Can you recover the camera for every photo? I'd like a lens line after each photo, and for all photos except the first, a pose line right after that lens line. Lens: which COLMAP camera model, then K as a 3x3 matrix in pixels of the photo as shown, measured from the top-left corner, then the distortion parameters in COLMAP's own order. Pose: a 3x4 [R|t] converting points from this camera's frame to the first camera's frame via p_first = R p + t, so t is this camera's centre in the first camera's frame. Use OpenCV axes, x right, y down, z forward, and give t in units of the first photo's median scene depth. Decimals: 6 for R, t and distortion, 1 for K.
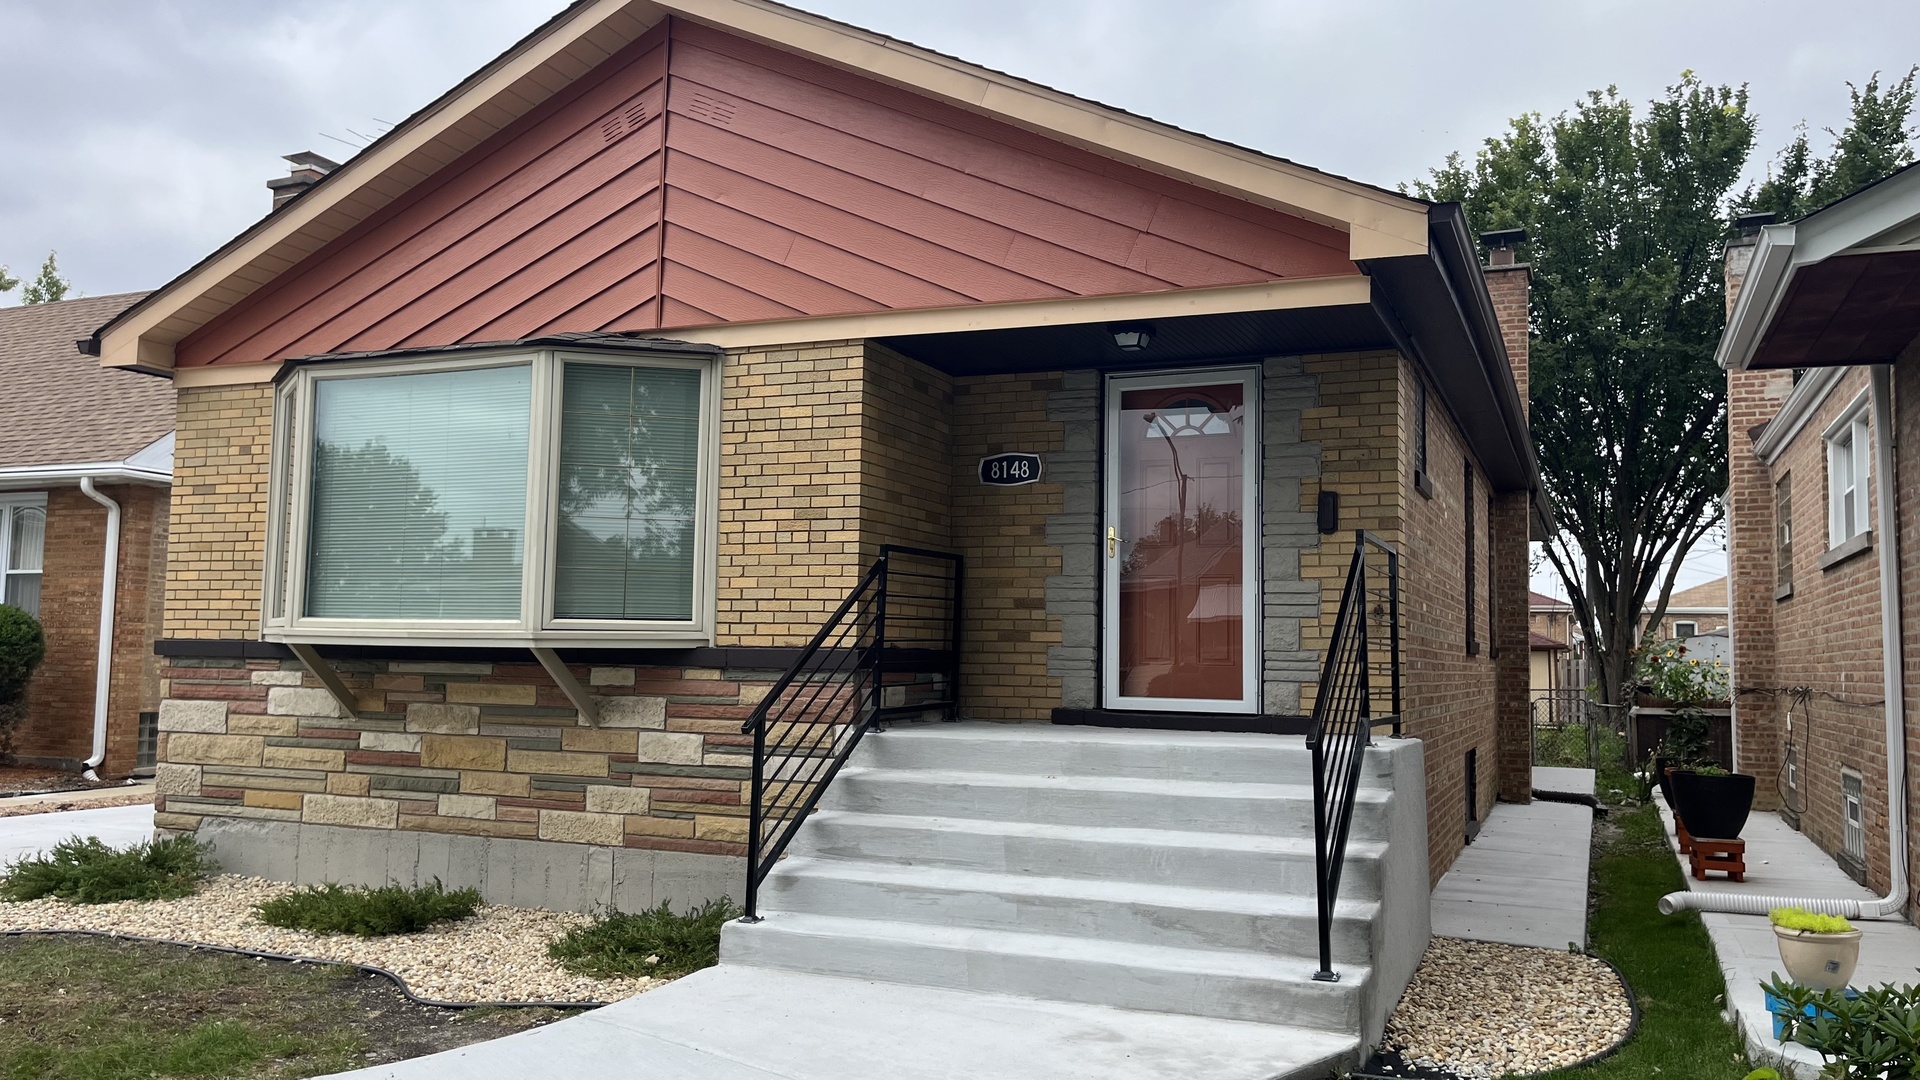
lens RADIAL K [[1442.1, 0, 964.7], [0, 1442.1, 525.5], [0, 0, 1]] dist [0.002838, -0.016570]
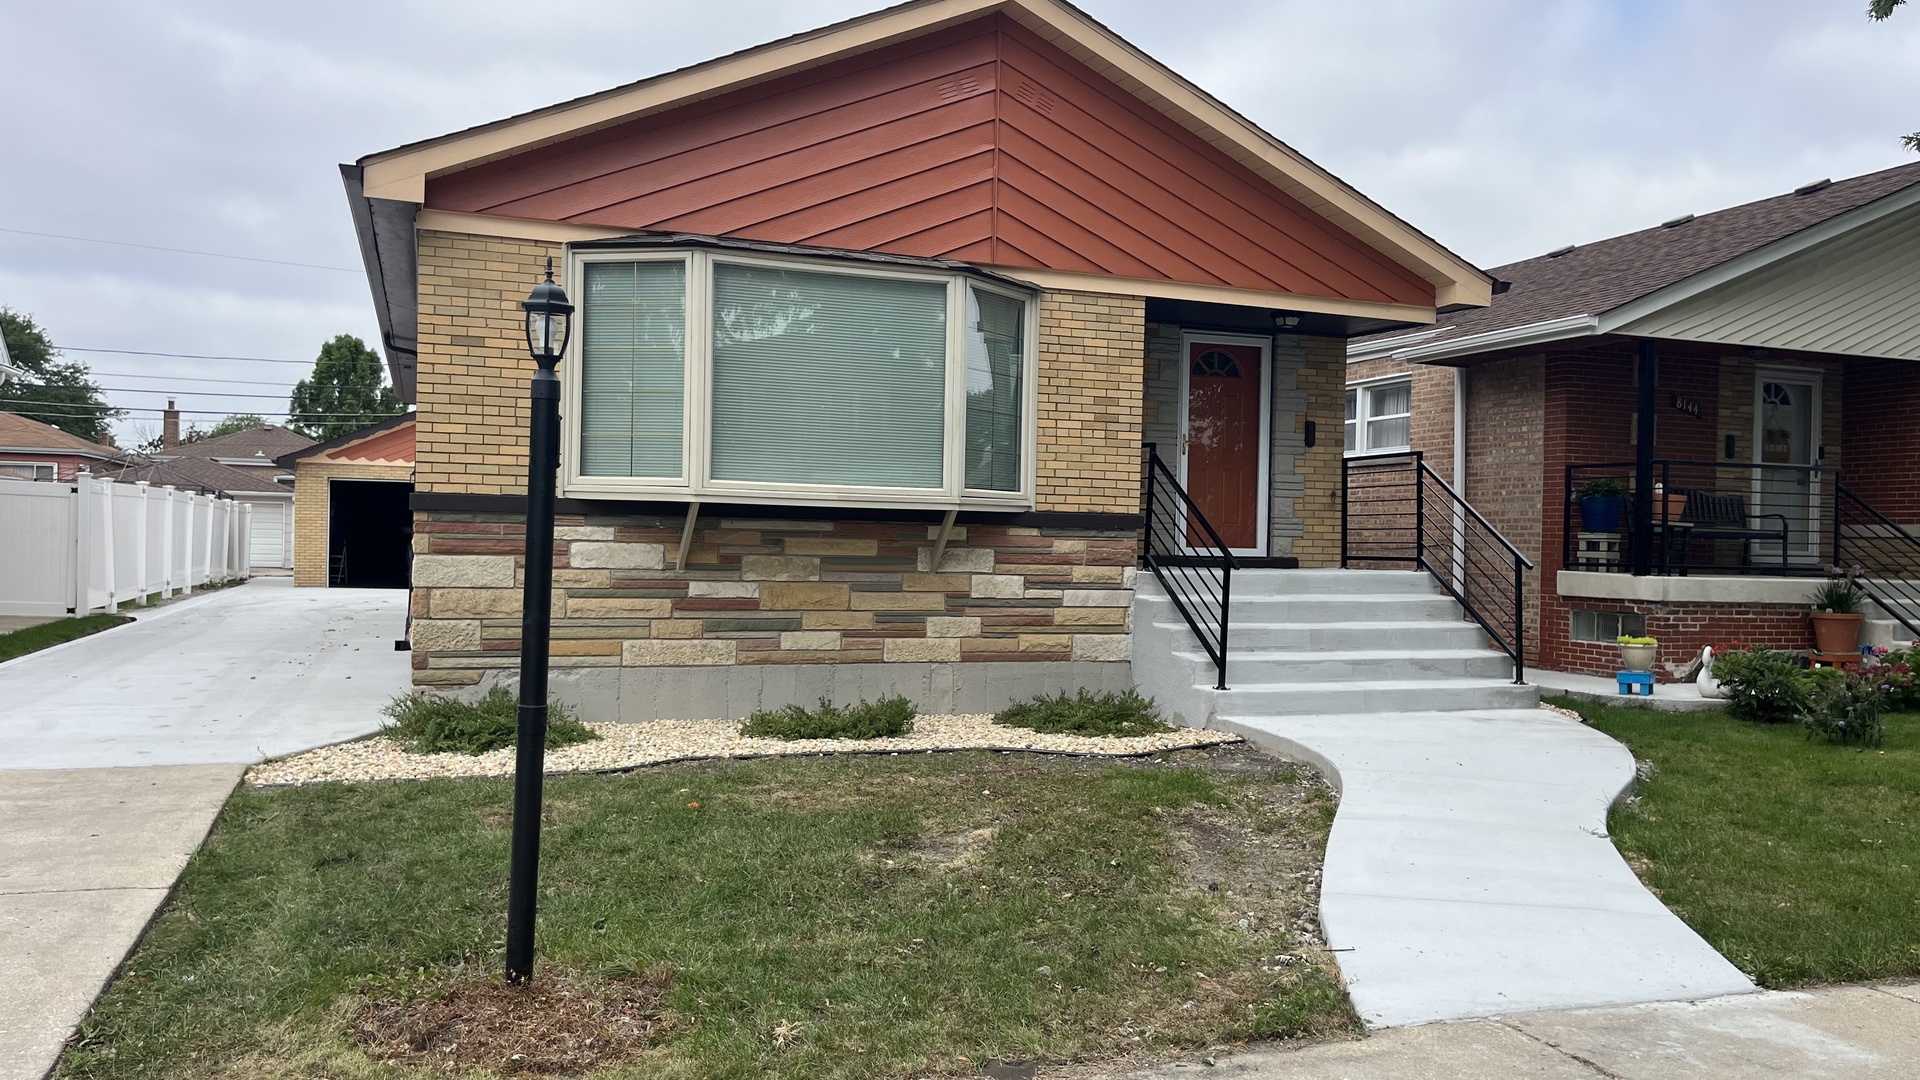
lens RADIAL K [[1442.1, 0, 965.2], [0, 1442.1, 549.9], [0, 0, 1]] dist [0.002838, -0.016570]
pose [[0.736310, -0.006062, 0.676617, -1.118499], [-0.073305, 0.993360, 0.088671, 0.004895], [-0.672662, -0.114889, 0.730976, 0.050563]]
